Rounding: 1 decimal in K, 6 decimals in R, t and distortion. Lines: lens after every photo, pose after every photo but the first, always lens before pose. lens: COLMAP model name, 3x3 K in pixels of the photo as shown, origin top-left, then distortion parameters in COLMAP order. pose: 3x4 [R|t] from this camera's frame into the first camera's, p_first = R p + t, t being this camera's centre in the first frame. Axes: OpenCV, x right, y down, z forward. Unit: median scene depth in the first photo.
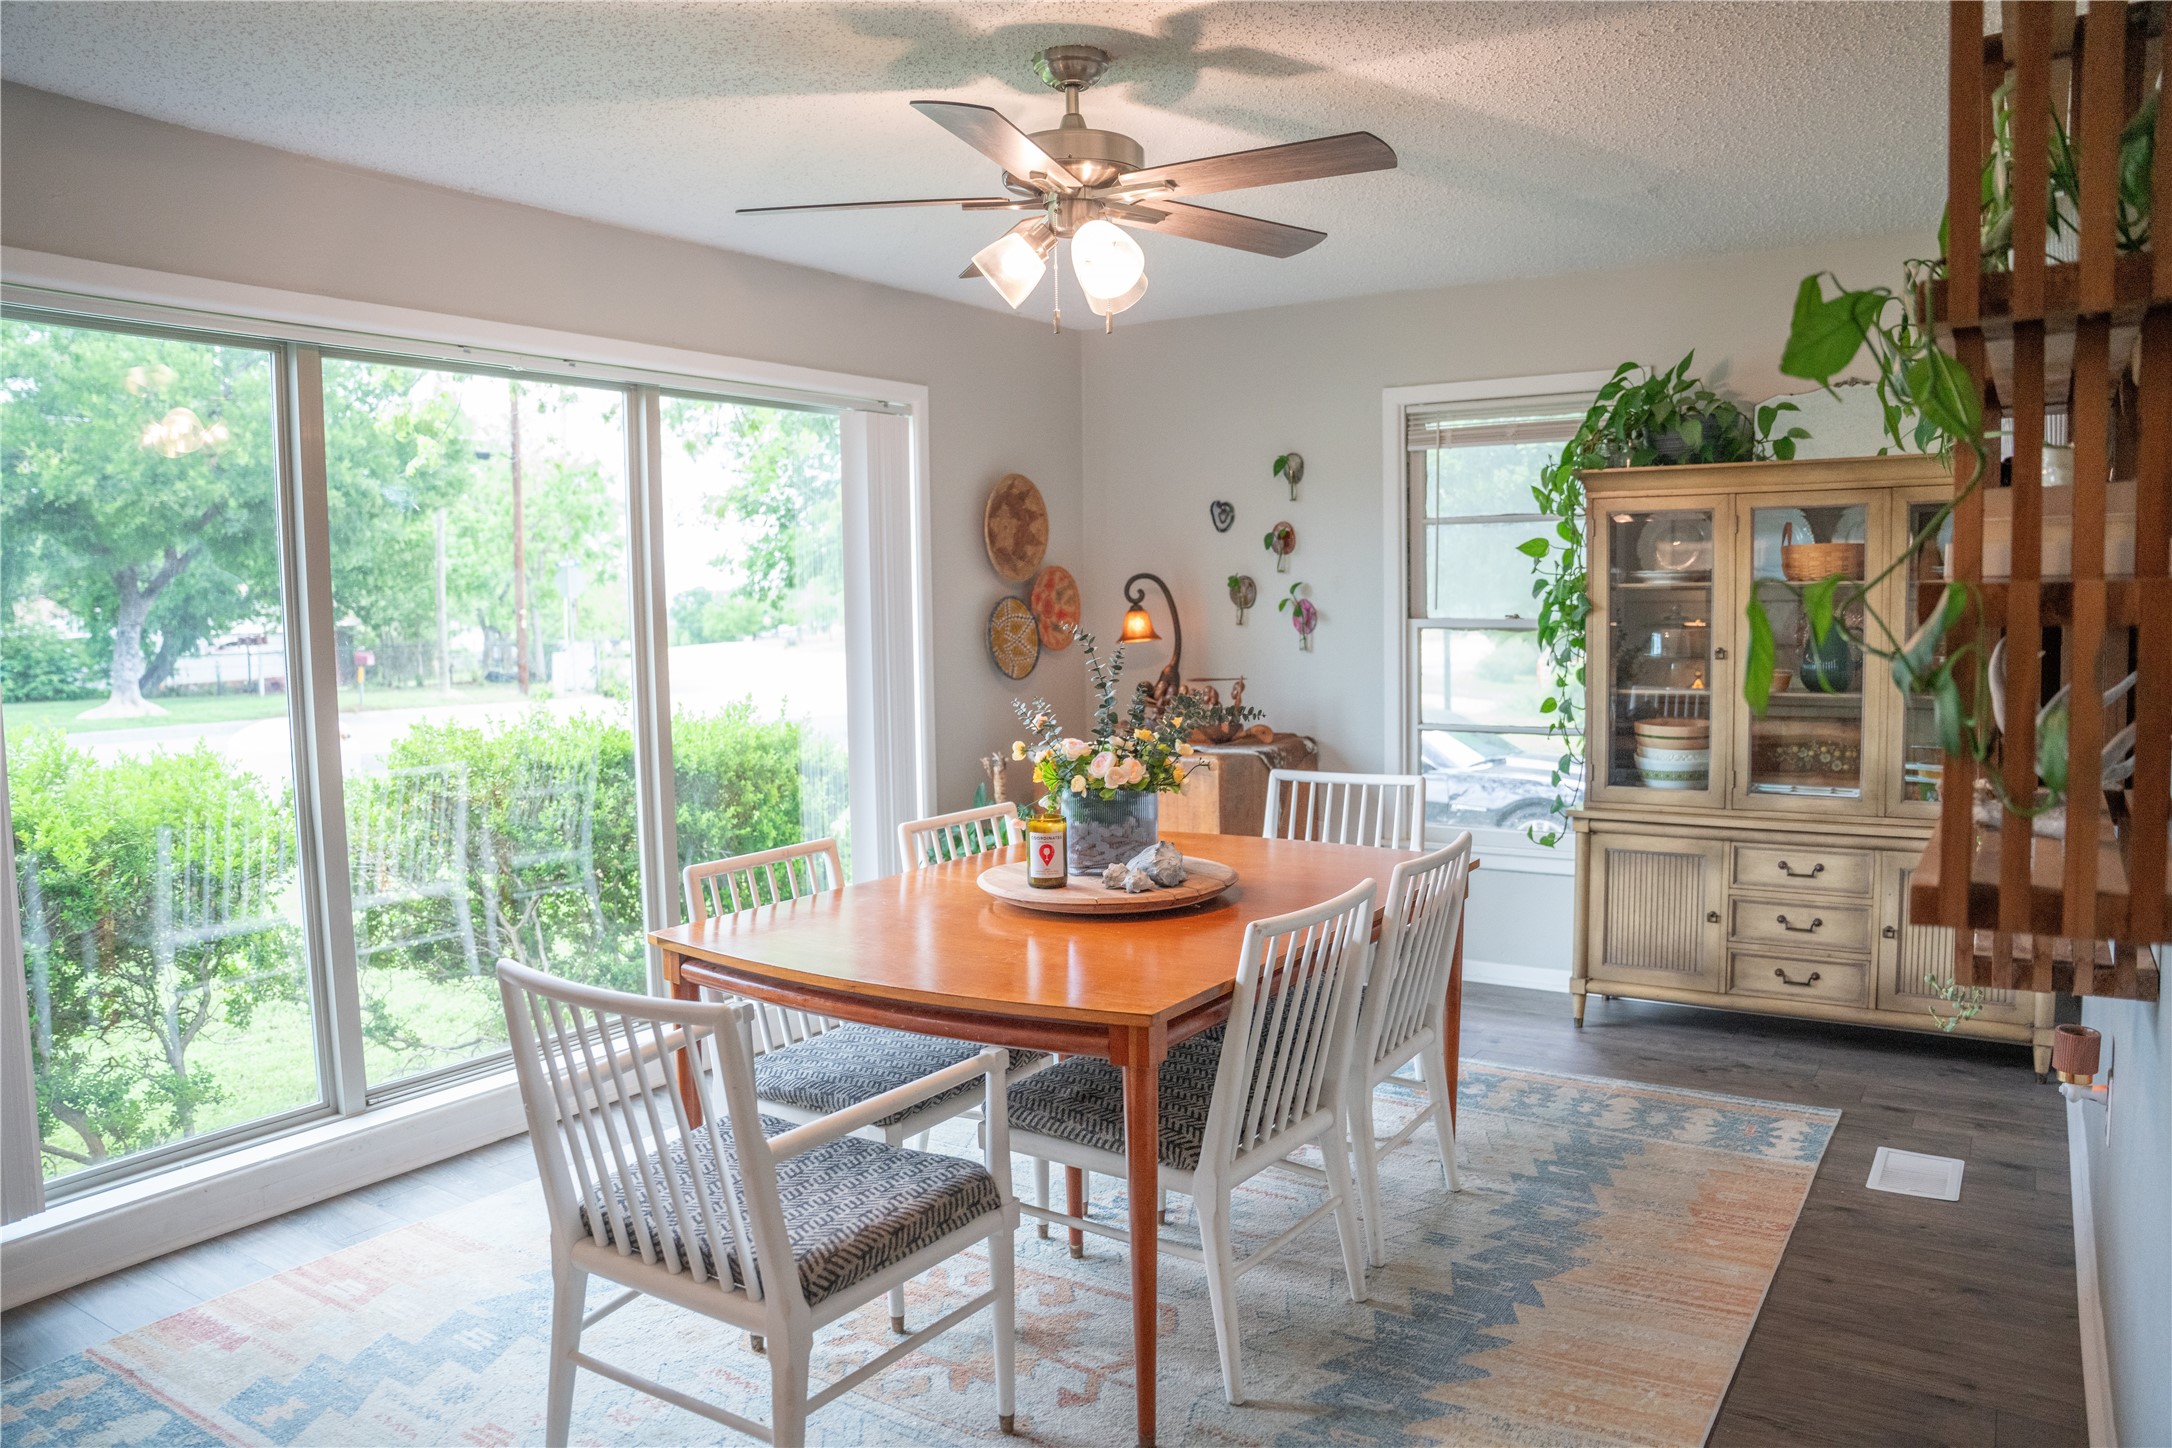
lens RADIAL K [[1525.3, 0, 1086.0], [0, 1525.3, 724.0], [0, 0, 1]] dist [-0.172992, 0.128400]
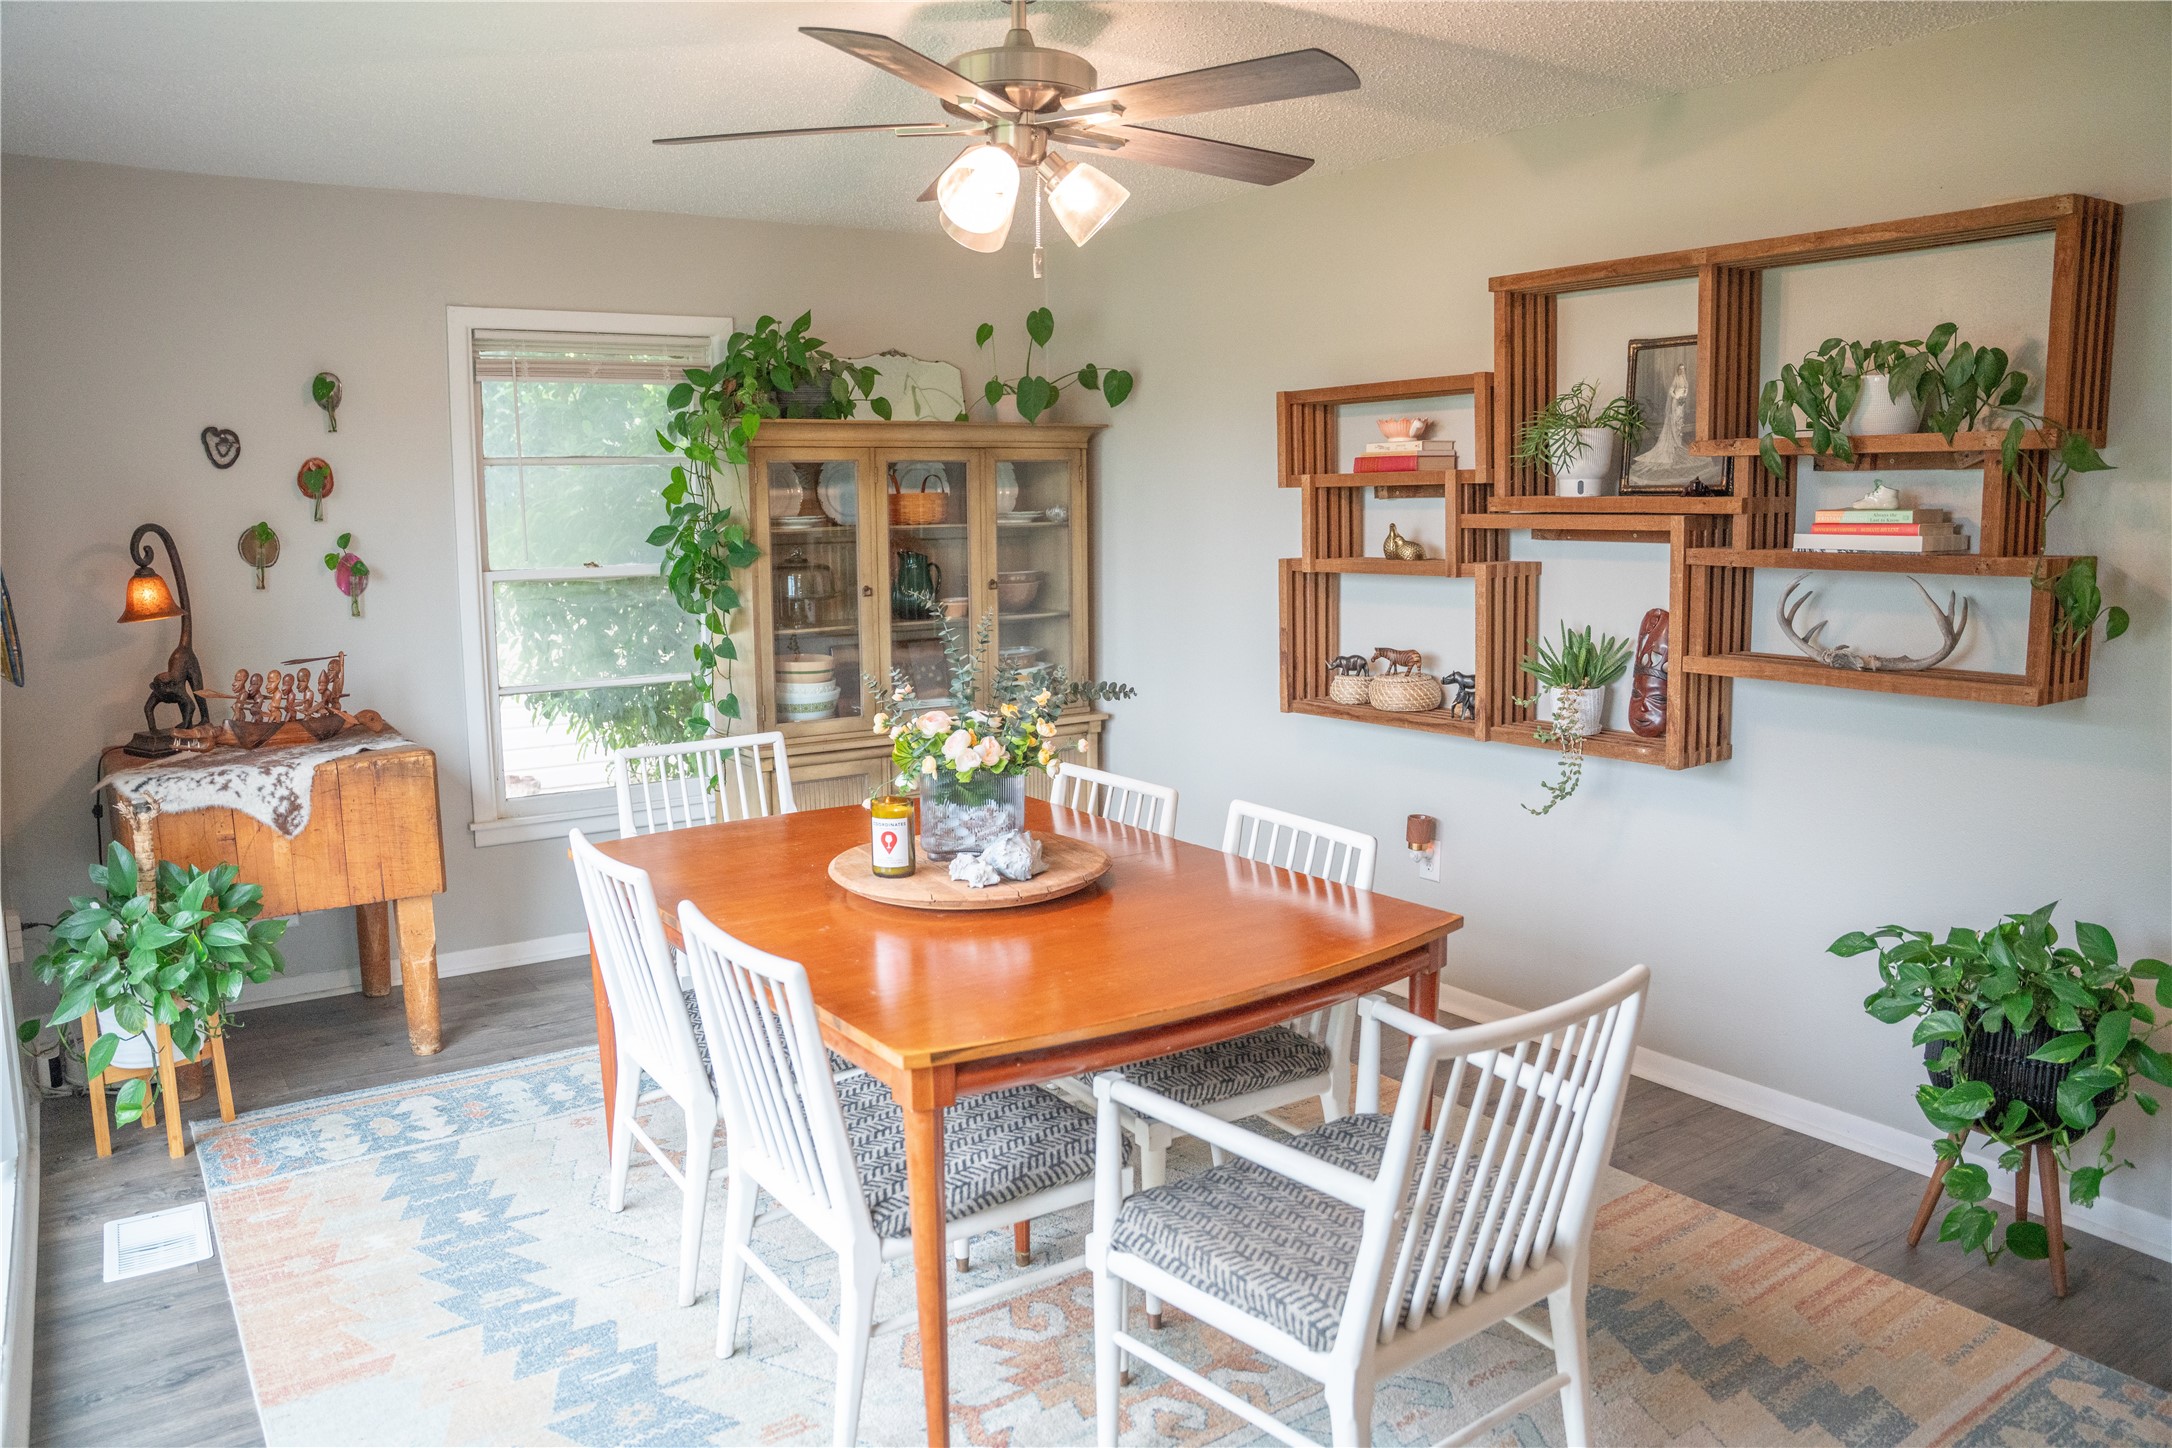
lens RADIAL K [[1507.1, 0, 1086.0], [0, 1507.1, 724.0], [0, 0, 1]] dist [-0.103274, -0.000140]
pose [[0.364902, -0.121847, 0.923039, -0.458893], [0.078833, 0.991883, 0.099771, -0.039215], [-0.927703, 0.036359, 0.371545, 0.348643]]
